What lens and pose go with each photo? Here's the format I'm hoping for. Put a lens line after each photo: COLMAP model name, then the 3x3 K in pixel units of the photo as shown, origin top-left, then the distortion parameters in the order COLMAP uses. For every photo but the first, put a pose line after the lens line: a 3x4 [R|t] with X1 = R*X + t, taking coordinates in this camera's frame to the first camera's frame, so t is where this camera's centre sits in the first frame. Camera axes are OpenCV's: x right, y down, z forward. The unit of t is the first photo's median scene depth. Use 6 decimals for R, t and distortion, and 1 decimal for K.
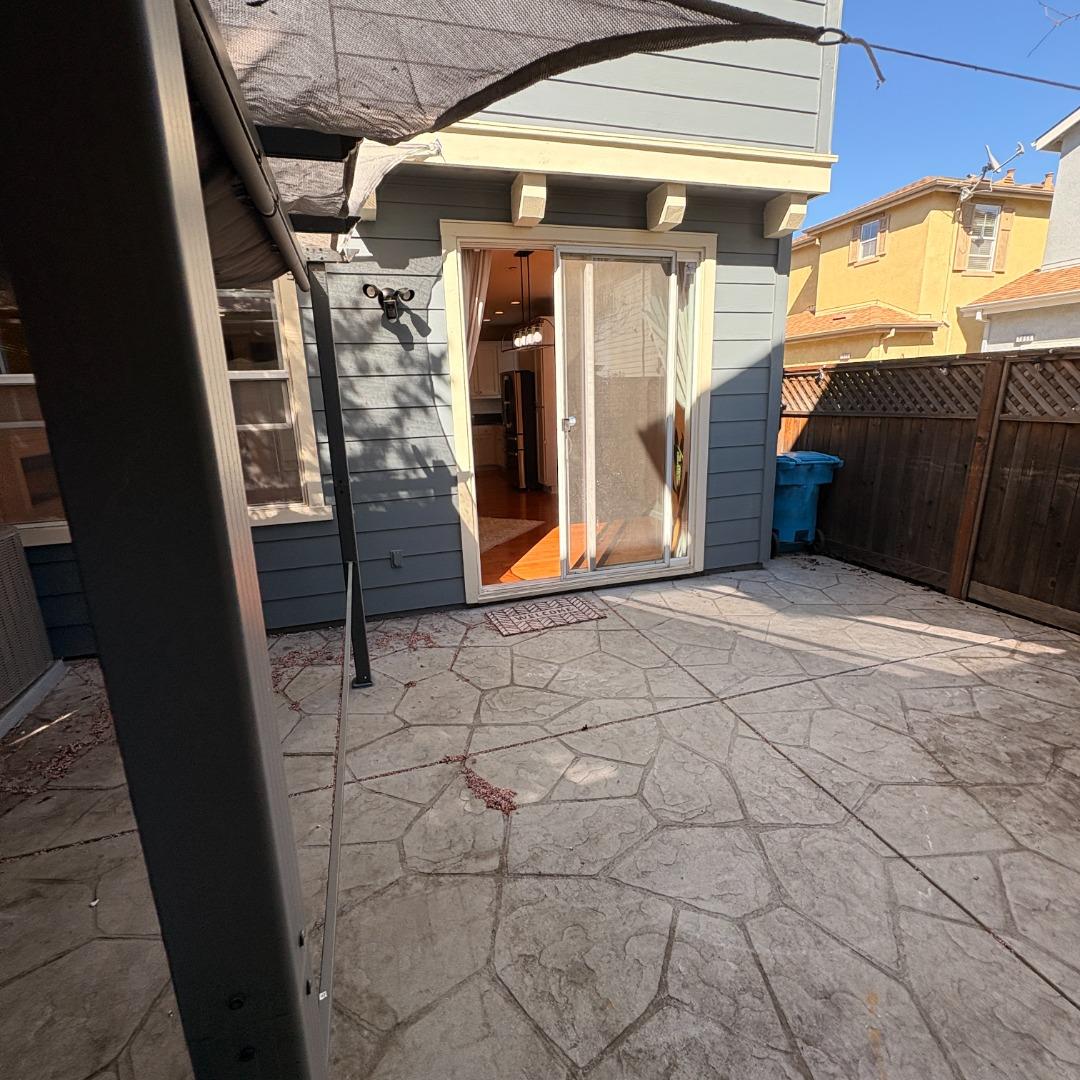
lens RADIAL K [[573.8, 0, 544.2], [0, 573.8, 538.8], [0, 0, 1]] dist [0.000990, 0.001157]
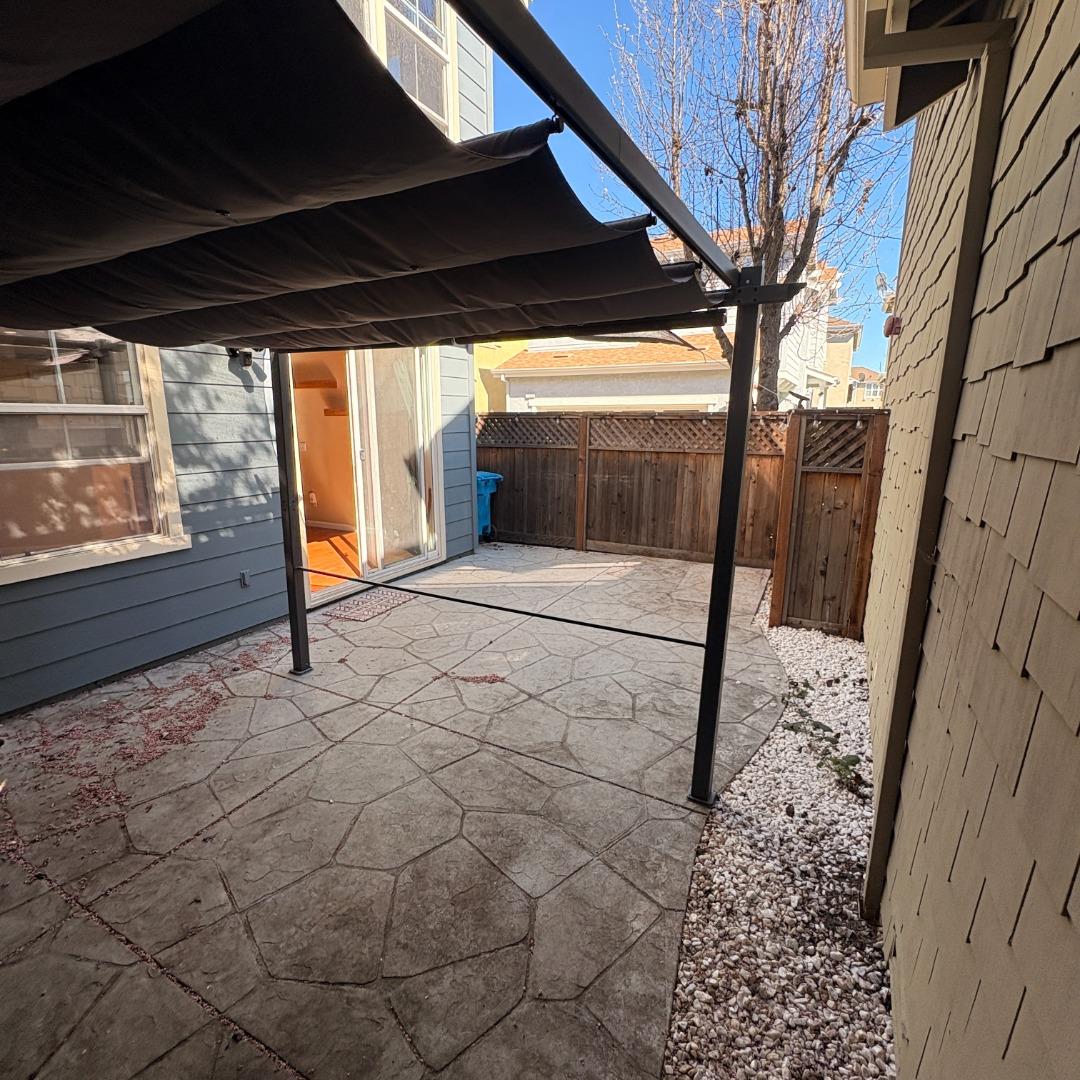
lens RADIAL K [[573.8, 0, 544.2], [0, 573.8, 538.8], [0, 0, 1]] dist [0.000990, 0.001157]
pose [[0.710892, -0.115985, 0.693671, -0.611214], [0.152259, 0.988298, 0.009209, 0.037156], [-0.686622, 0.099071, 0.720233, -0.188219]]
